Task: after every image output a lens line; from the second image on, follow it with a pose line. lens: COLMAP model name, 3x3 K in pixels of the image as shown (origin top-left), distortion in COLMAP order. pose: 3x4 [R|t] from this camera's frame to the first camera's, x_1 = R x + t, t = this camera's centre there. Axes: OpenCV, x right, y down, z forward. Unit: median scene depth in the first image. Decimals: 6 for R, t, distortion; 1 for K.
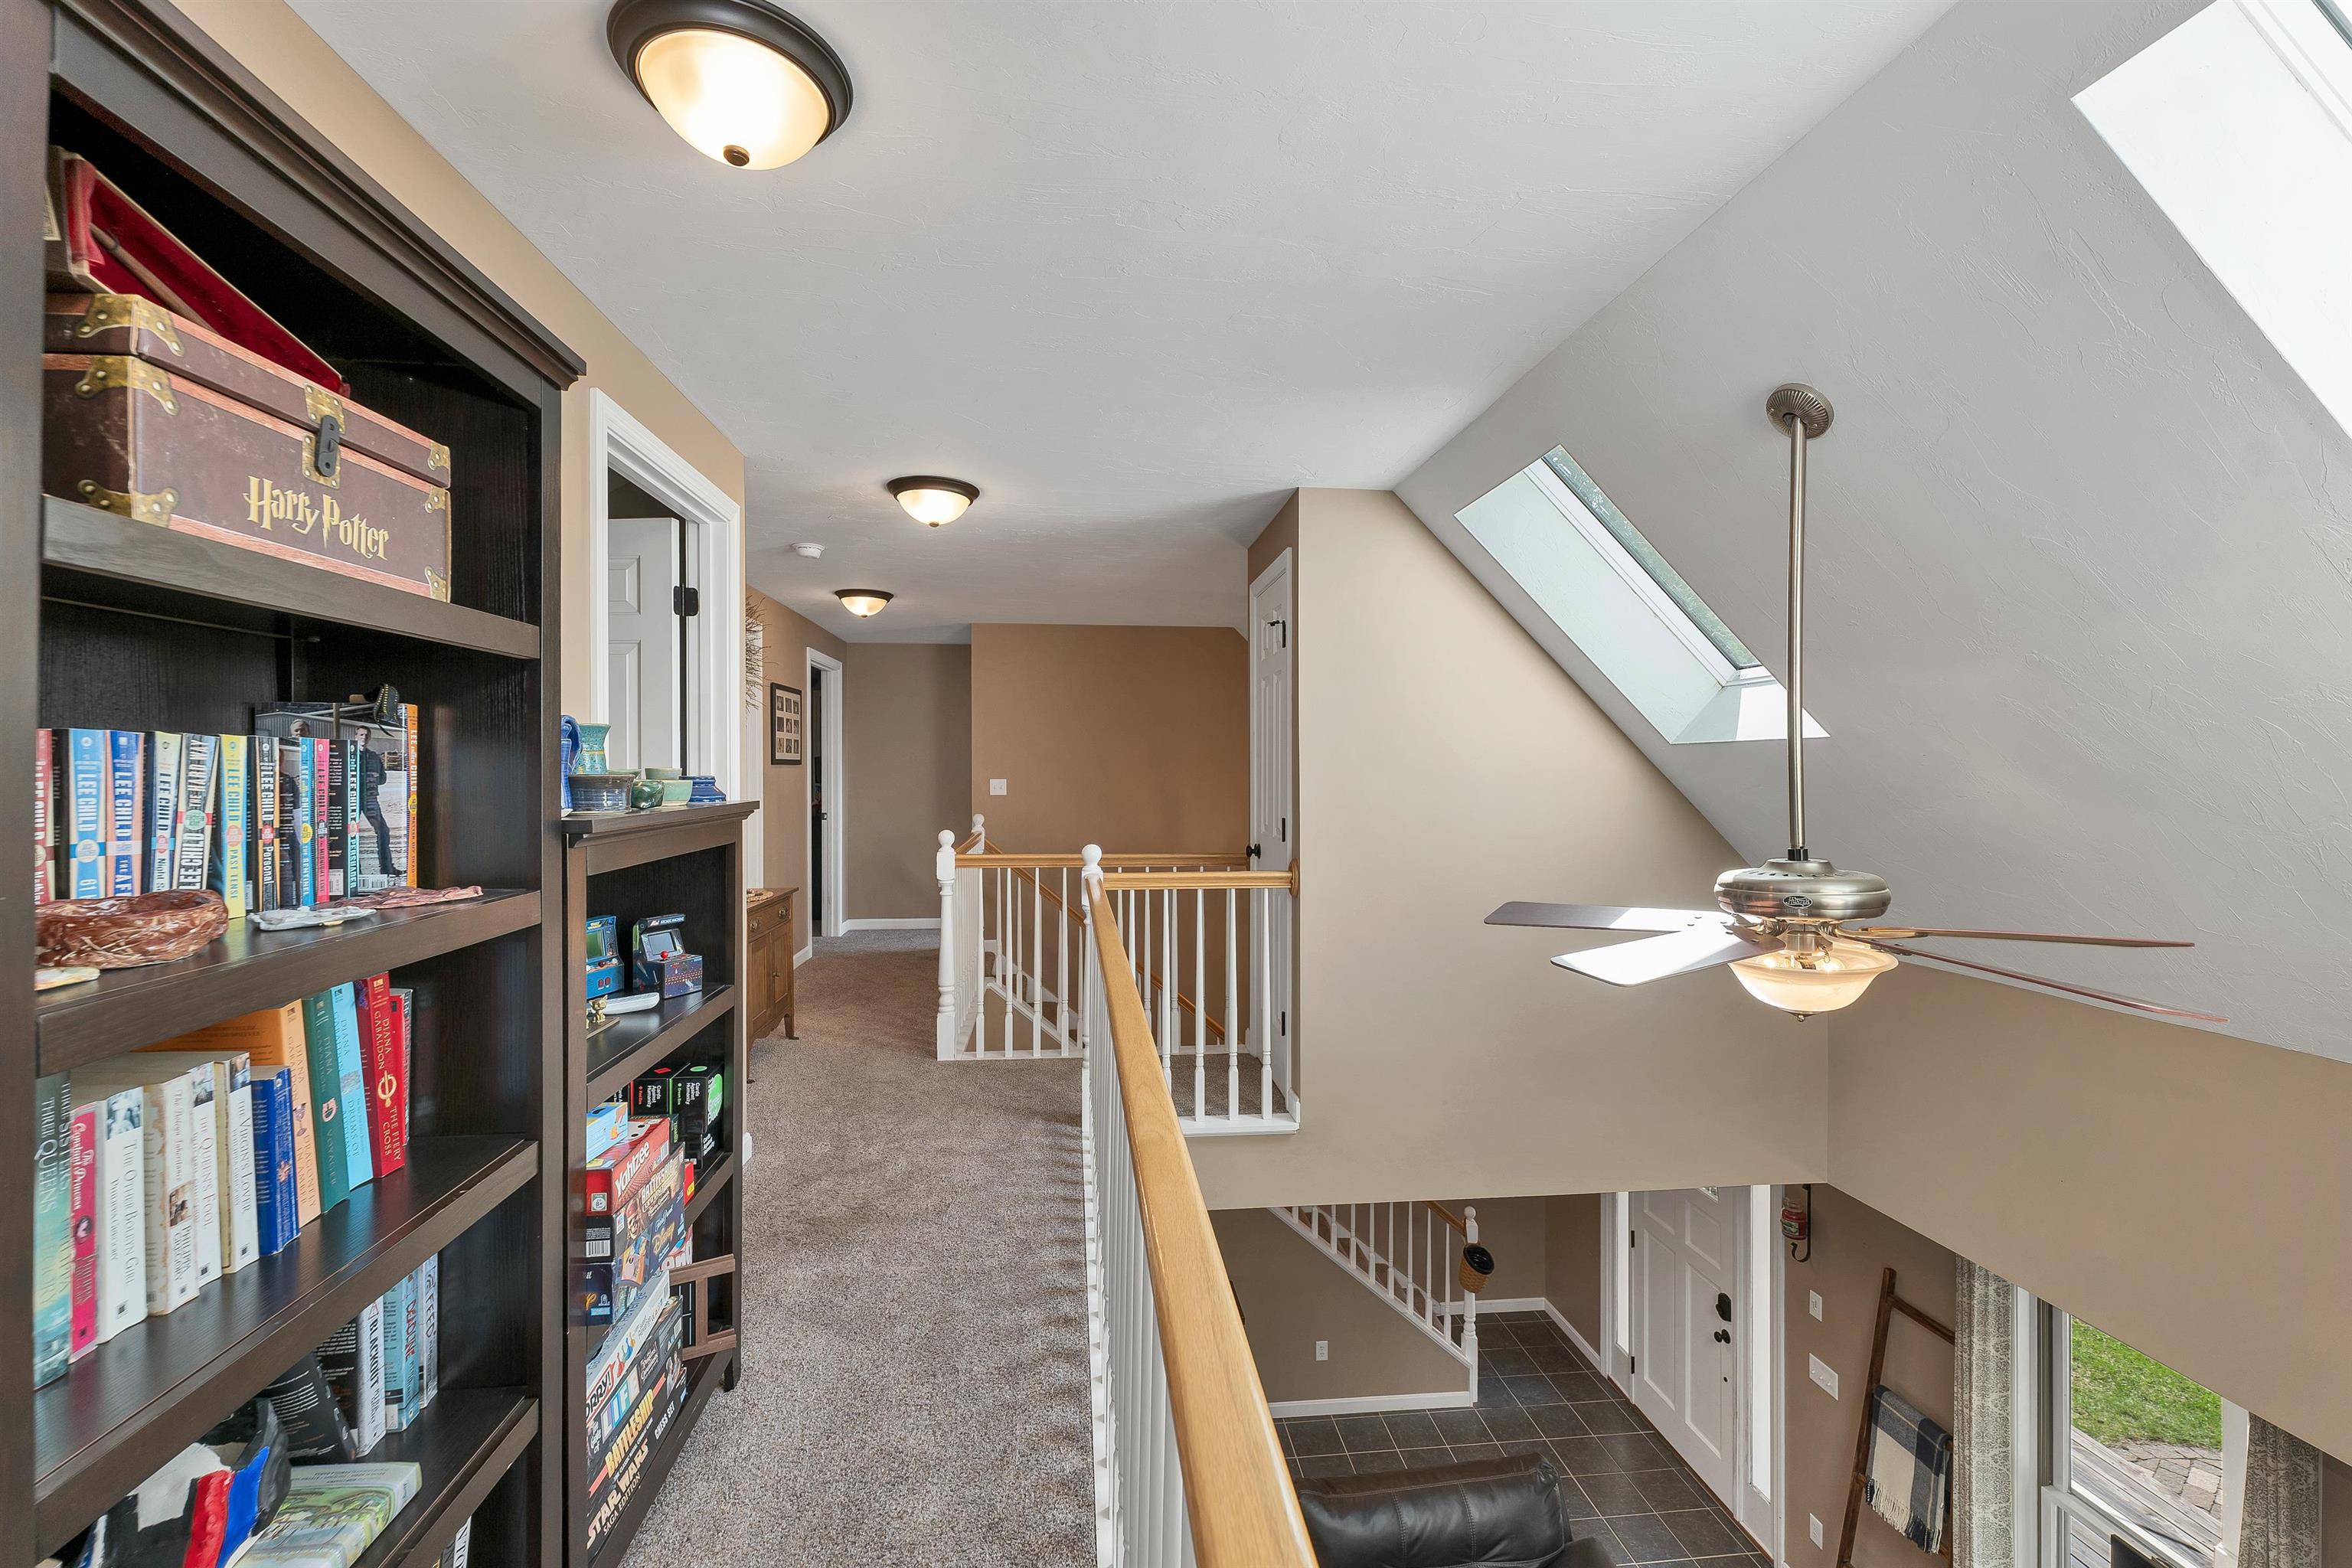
lens RADIAL K [[971.9, 0, 1165.7], [0, 971.9, 768.8], [0, 0, 1]] dist [0.002796, -0.000805]
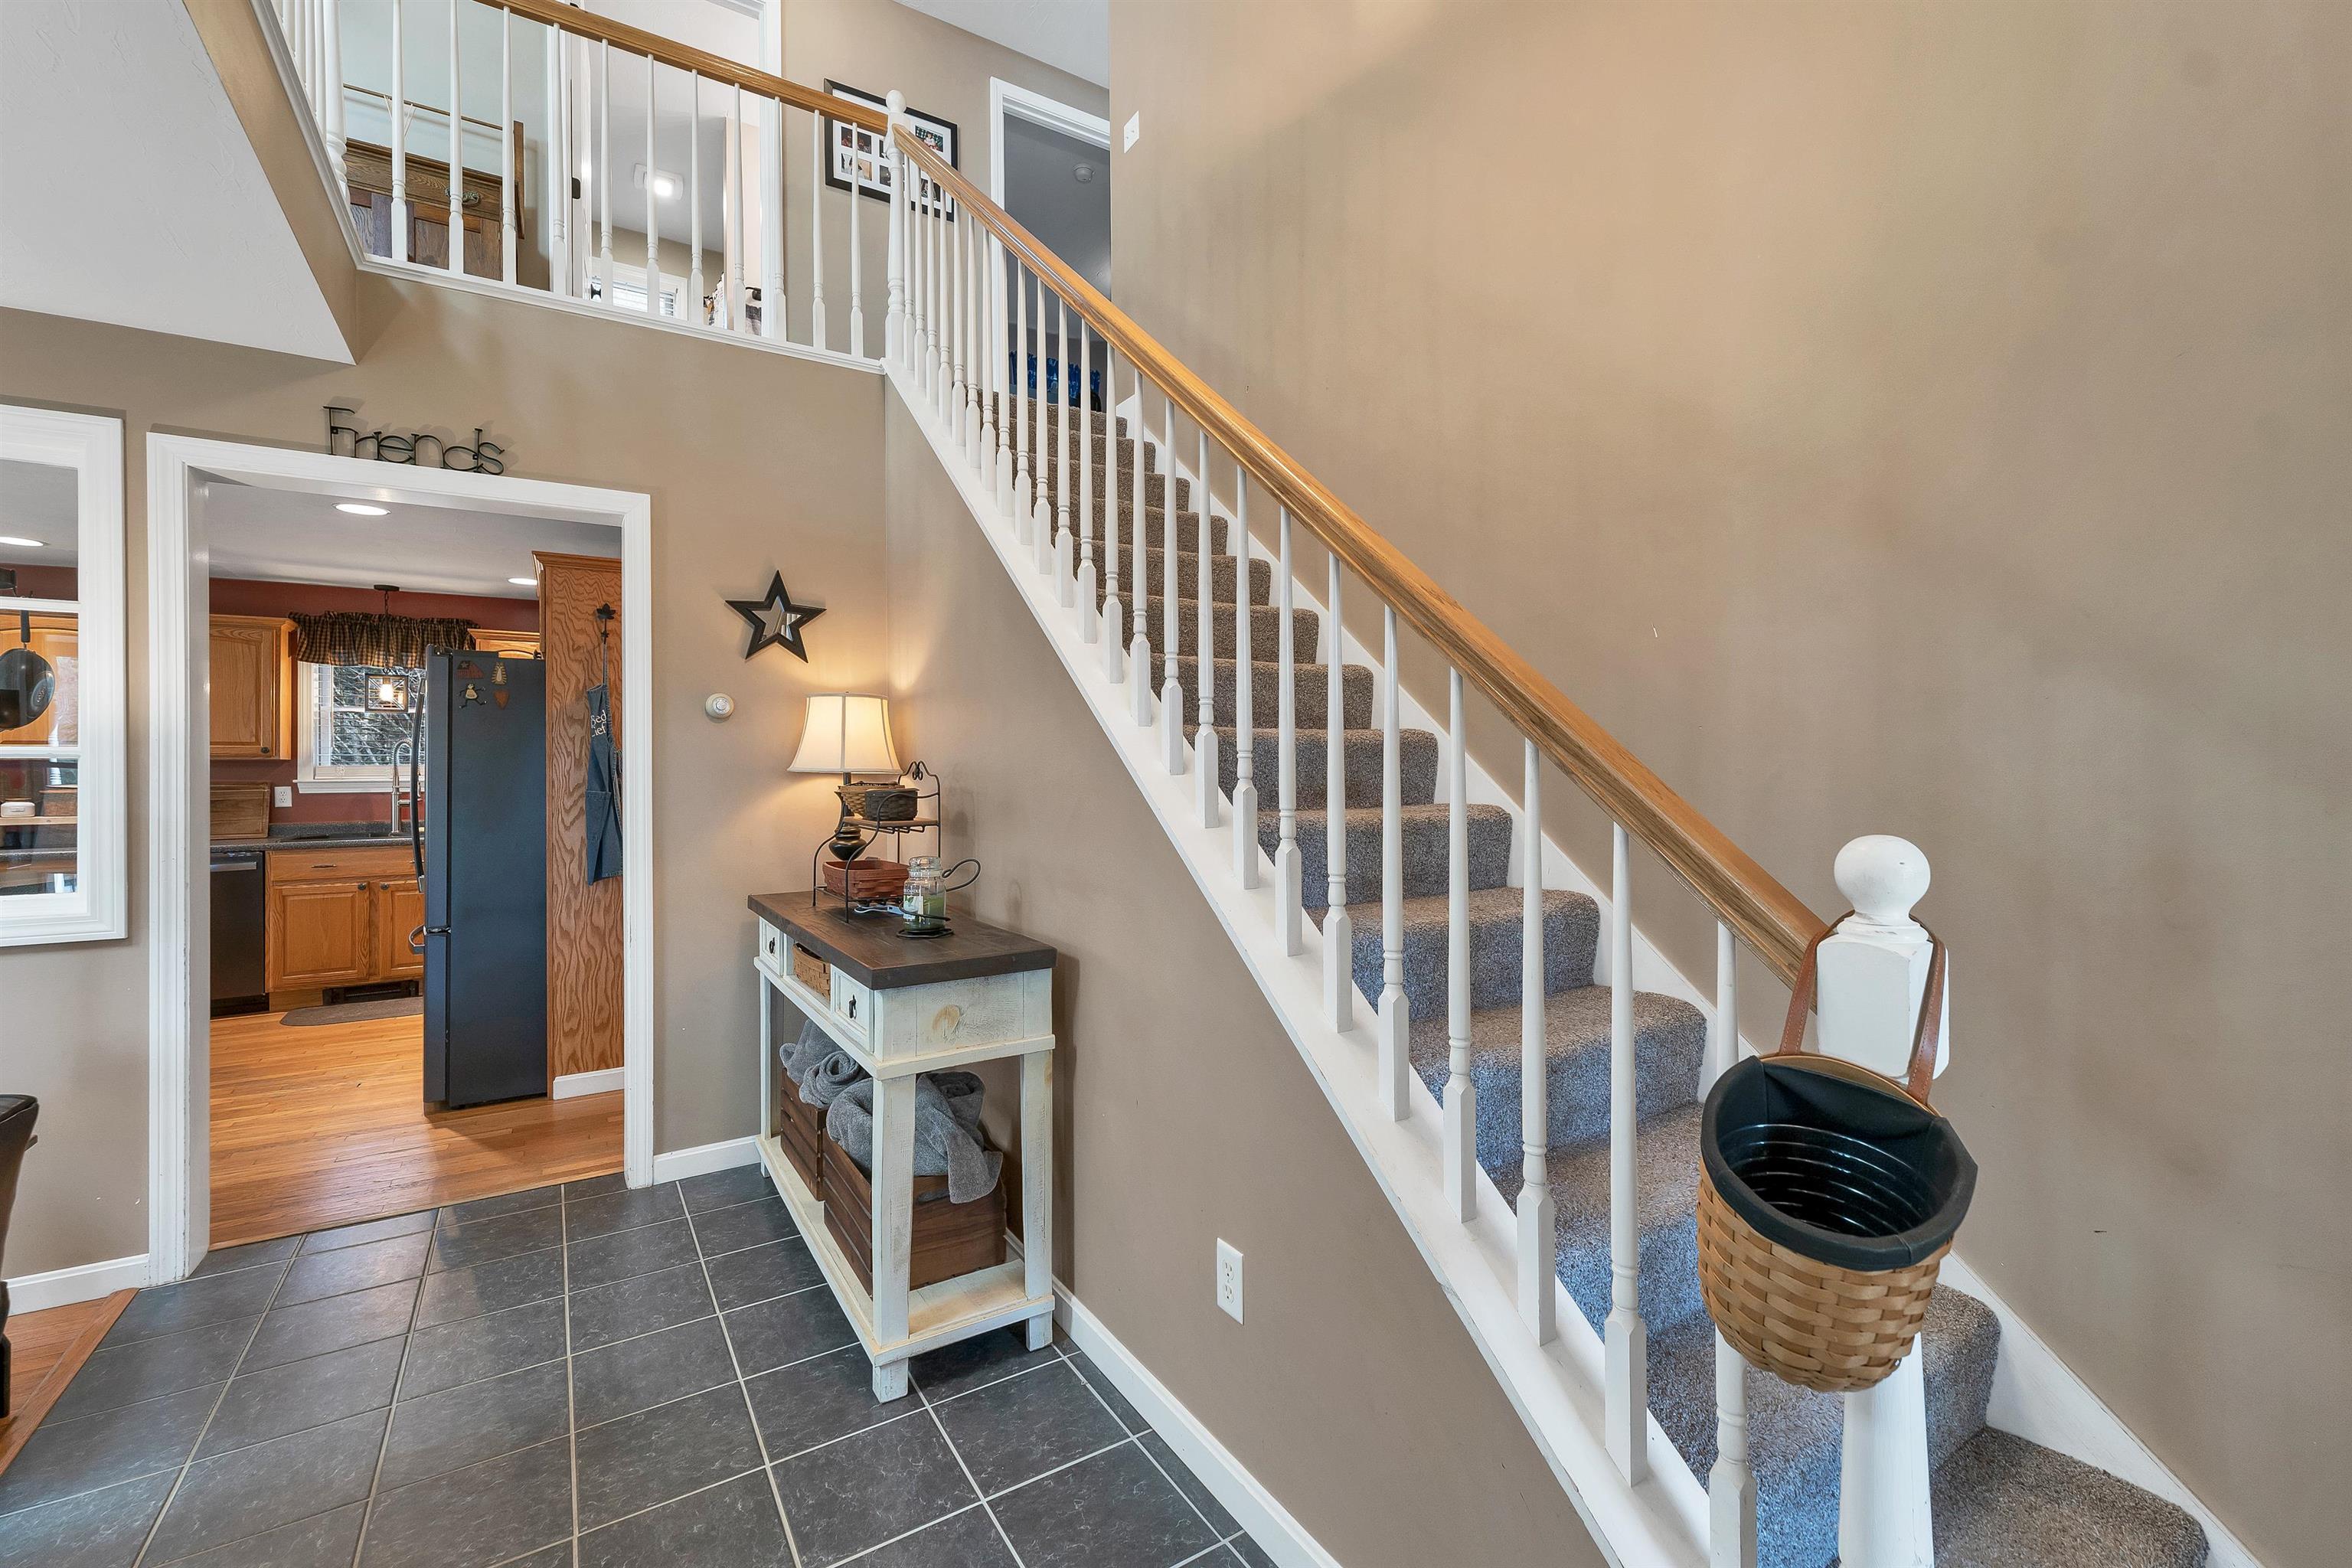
lens RADIAL K [[971.9, 0, 1166.5], [0, 971.9, 761.8], [0, 0, 1]] dist [0.002796, -0.000805]
pose [[0.436968, -0.006328, -0.899455, 0.593724], [0.007770, 0.999965, -0.003260, 0.666495], [0.899443, -0.005564, 0.437002, 1.270815]]
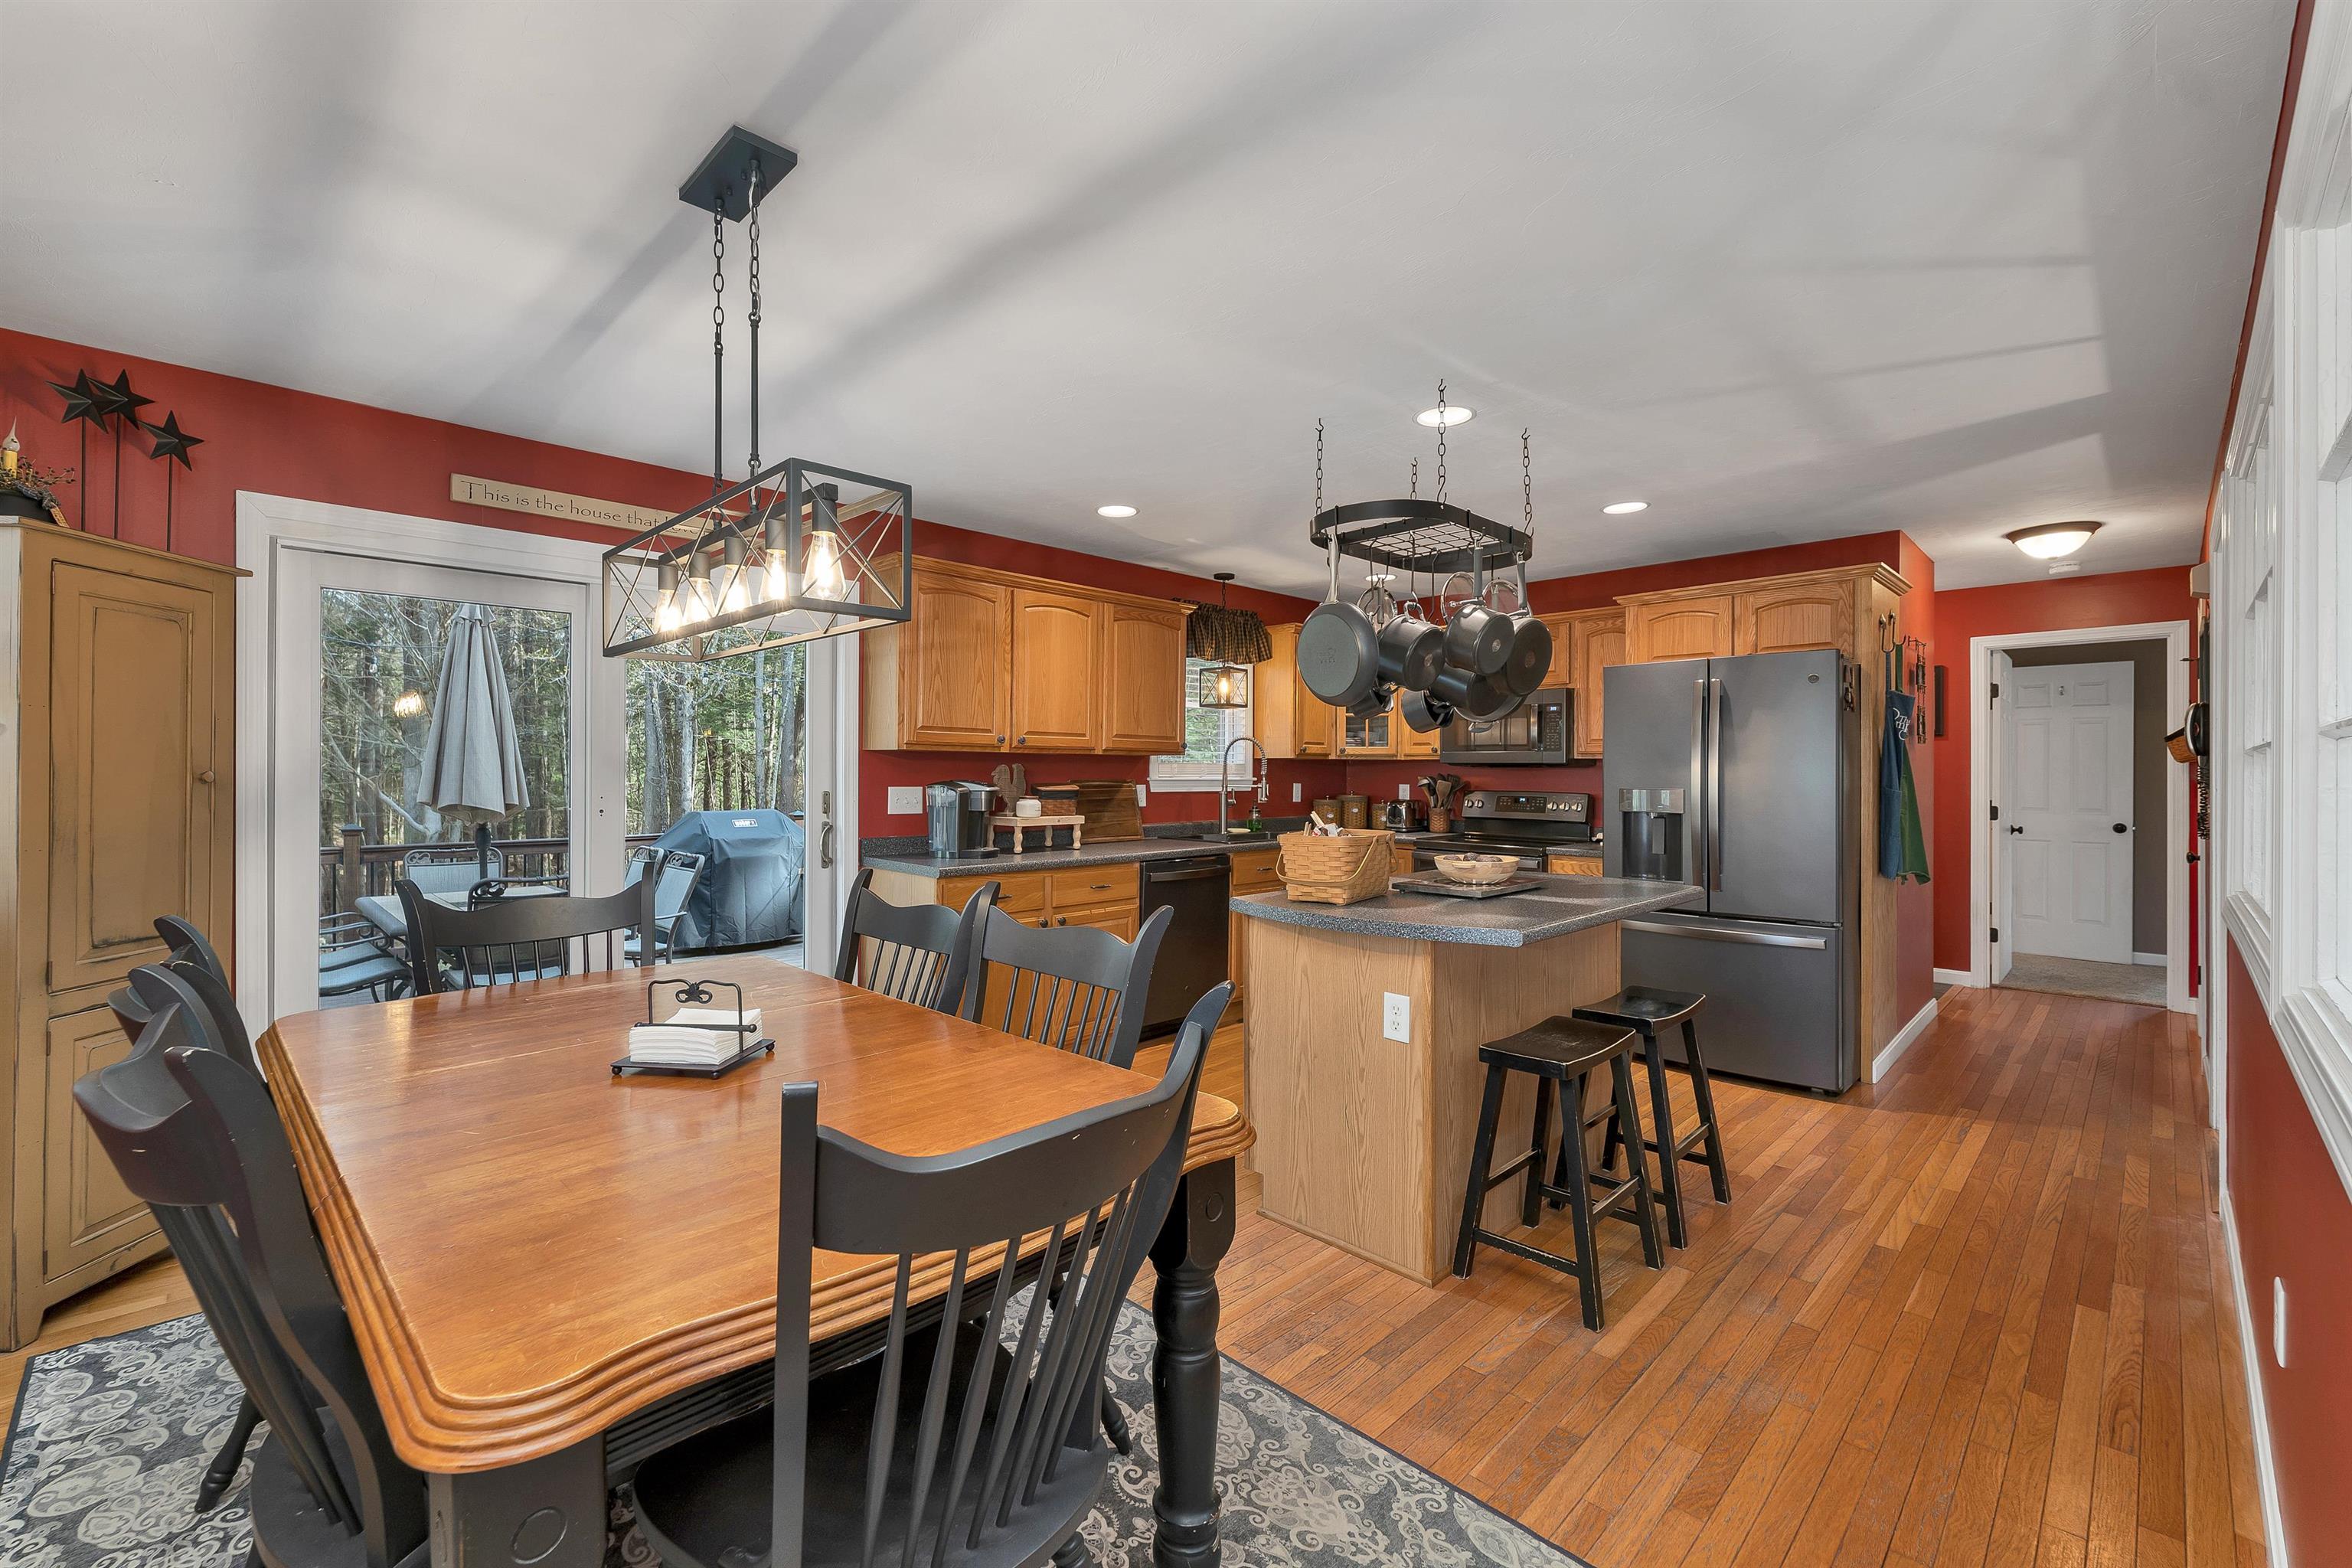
lens RADIAL K [[971.9, 0, 1163.6], [0, 971.9, 773.4], [0, 0, 1]] dist [0.002796, -0.000805]
pose [[0.616679, 0.005796, -0.787194, -0.192863], [-0.004154, 0.999983, 0.004108, 0.667254], [0.787204, 0.000737, 0.616692, -0.059117]]
